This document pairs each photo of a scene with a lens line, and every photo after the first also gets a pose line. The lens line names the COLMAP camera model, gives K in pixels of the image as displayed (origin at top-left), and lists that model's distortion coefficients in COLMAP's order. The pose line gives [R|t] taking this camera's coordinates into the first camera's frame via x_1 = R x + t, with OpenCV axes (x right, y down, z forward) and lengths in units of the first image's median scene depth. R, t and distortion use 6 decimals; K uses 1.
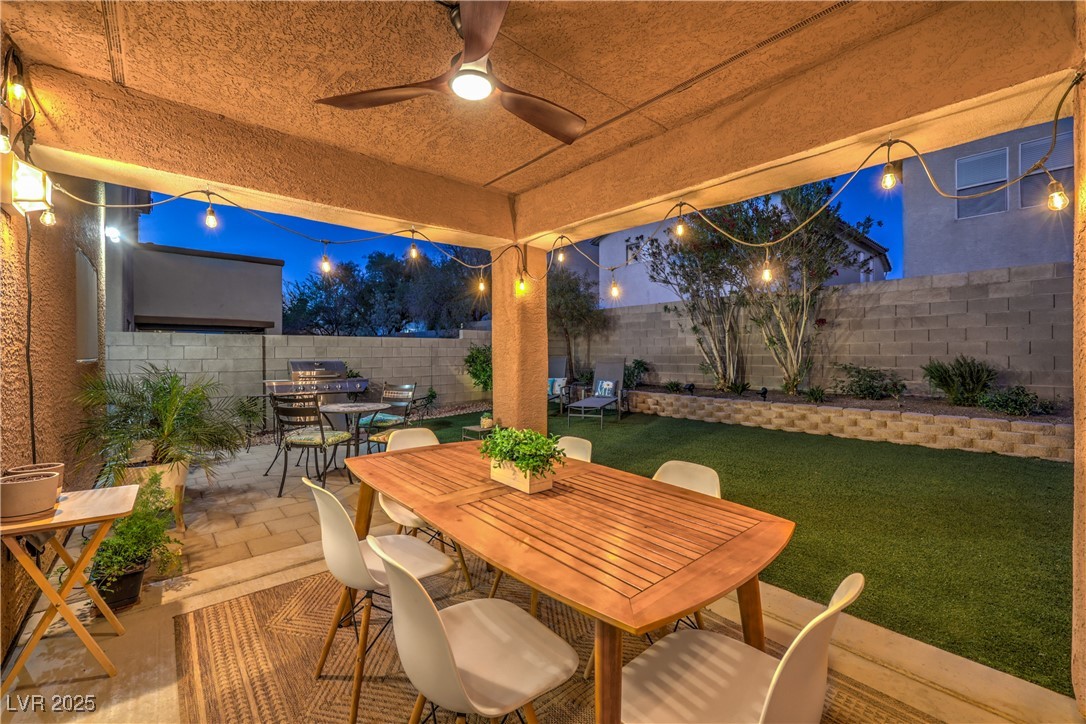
lens RADIAL K [[441.8, 0, 543.0], [0, 441.8, 362.0], [0, 0, 1]] dist [0.015952, 0.000041]
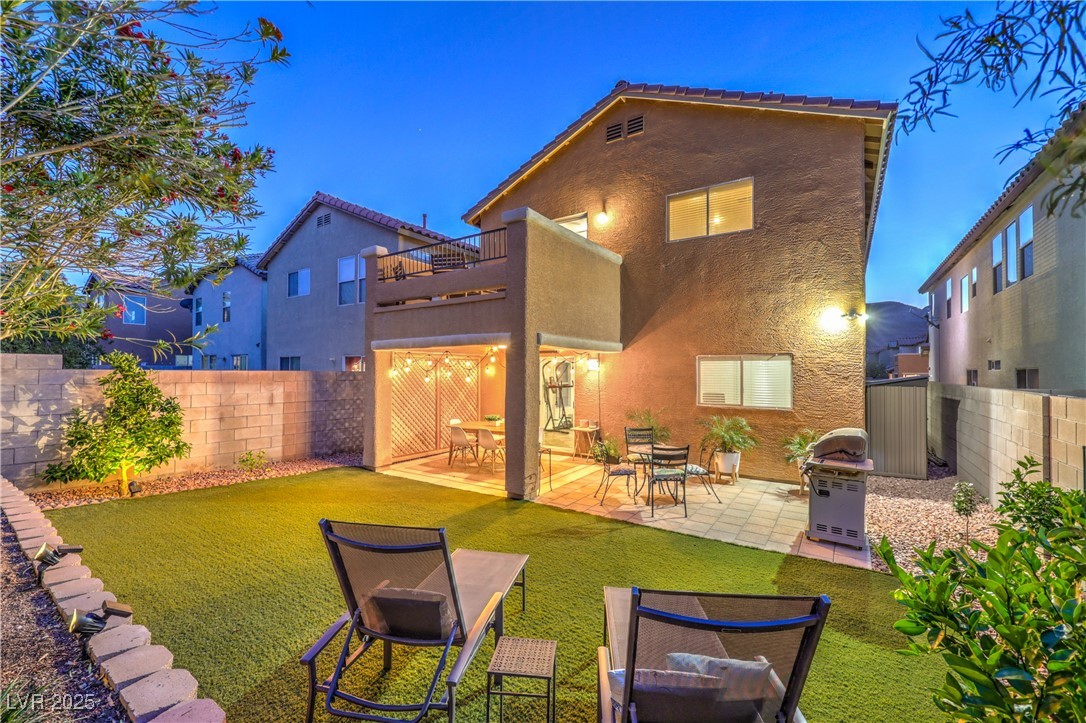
lens RADIAL K [[441.8, 0, 543.0], [0, 441.8, 361.5], [0, 0, 1]] dist [0.015952, 0.000041]
pose [[-0.966344, -0.002293, -0.257243, 0.130007], [-0.003028, 0.999992, 0.002462, -0.089096], [0.257235, 0.003158, -0.966344, 1.154561]]
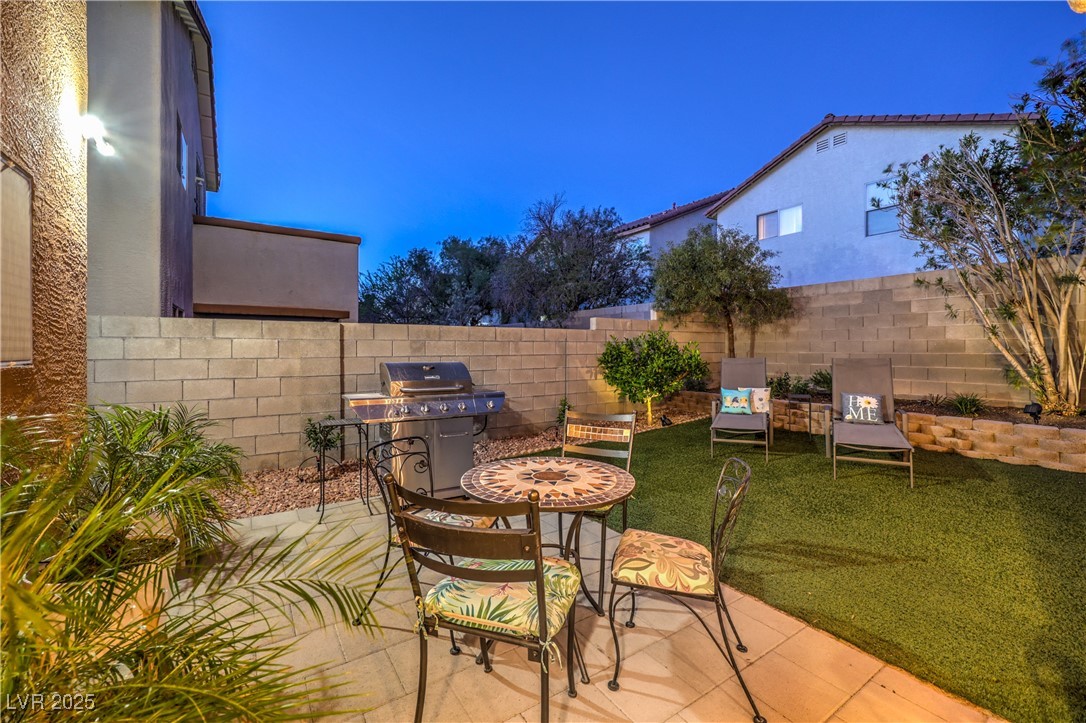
lens RADIAL K [[446.0, 0, 543.0], [0, 446.0, 361.5], [0, 0, 1]] dist [-0.000799, -0.000023]
pose [[0.992576, 0.005302, -0.121514, -0.197849], [-0.004391, 0.999960, 0.007762, -0.006722], [0.121551, -0.007171, 0.992559, 0.297466]]
